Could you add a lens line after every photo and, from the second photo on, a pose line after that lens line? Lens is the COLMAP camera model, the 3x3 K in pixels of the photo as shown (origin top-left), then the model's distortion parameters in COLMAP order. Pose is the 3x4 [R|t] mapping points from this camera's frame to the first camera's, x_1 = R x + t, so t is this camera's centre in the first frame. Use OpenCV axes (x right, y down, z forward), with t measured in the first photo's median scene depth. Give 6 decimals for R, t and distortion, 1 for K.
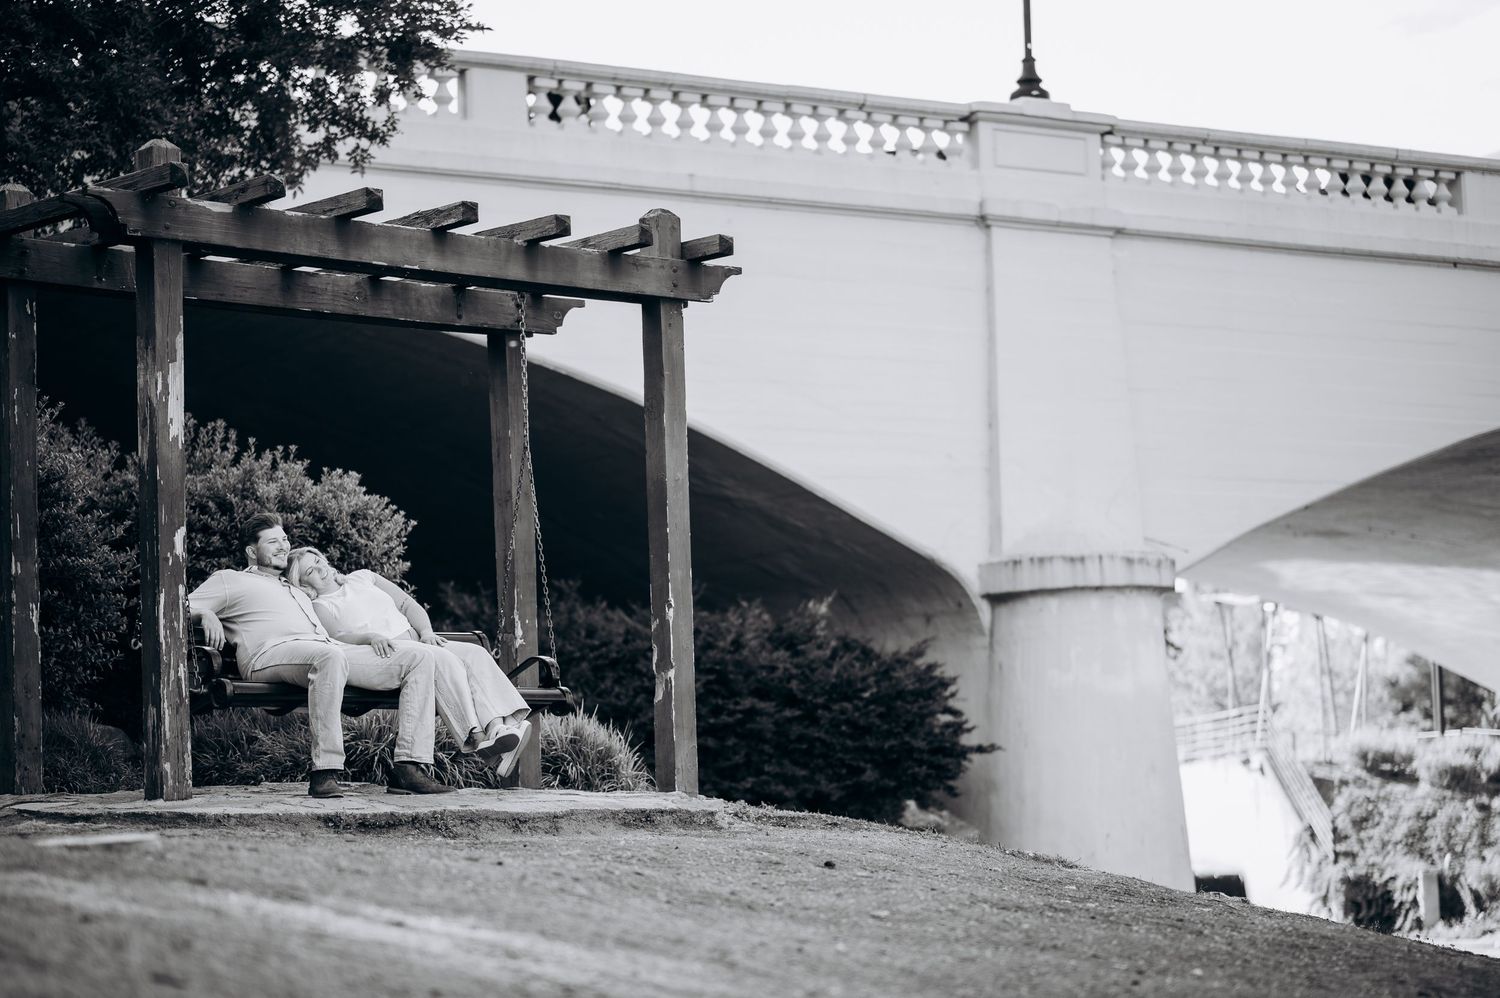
lens RADIAL K [[3812.7, 0, 708.2], [0, 3812.7, 493.9], [0, 0, 1]] dist [0.065529, -0.900900]
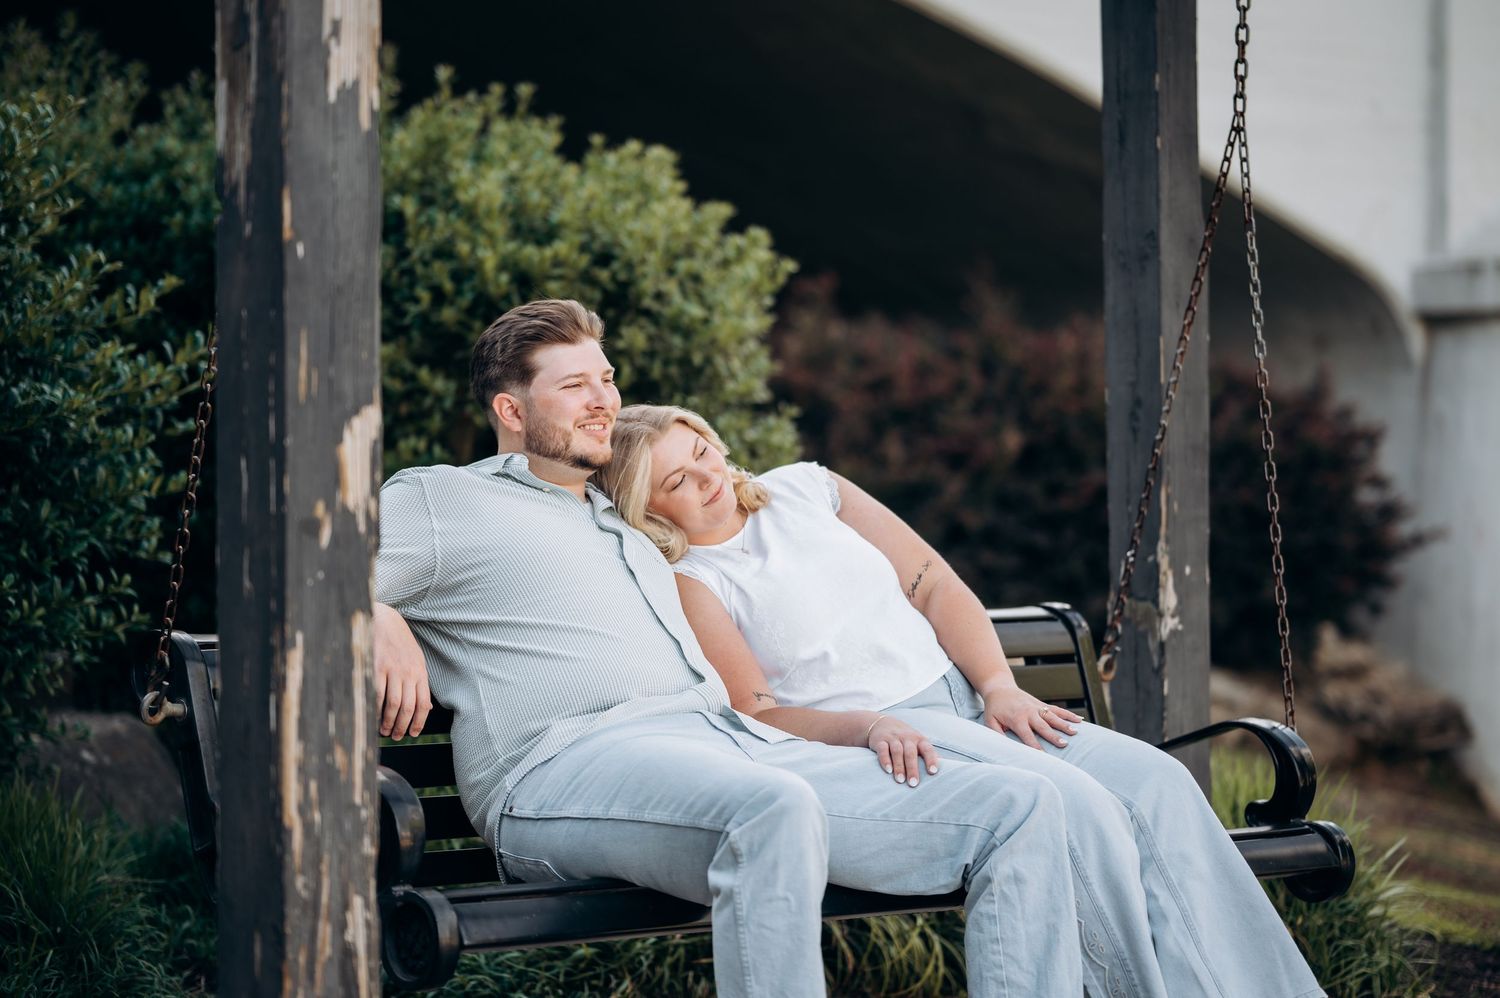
lens RADIAL K [[3812.7, 0, 708.2], [0, 3812.7, 493.9], [0, 0, 1]] dist [0.065529, -0.900900]
pose [[0.999551, 0.029612, -0.004650, -0.087328], [-0.028991, 0.994464, 0.101002, -0.011234], [0.007615, -0.100822, 0.994875, 0.564893]]
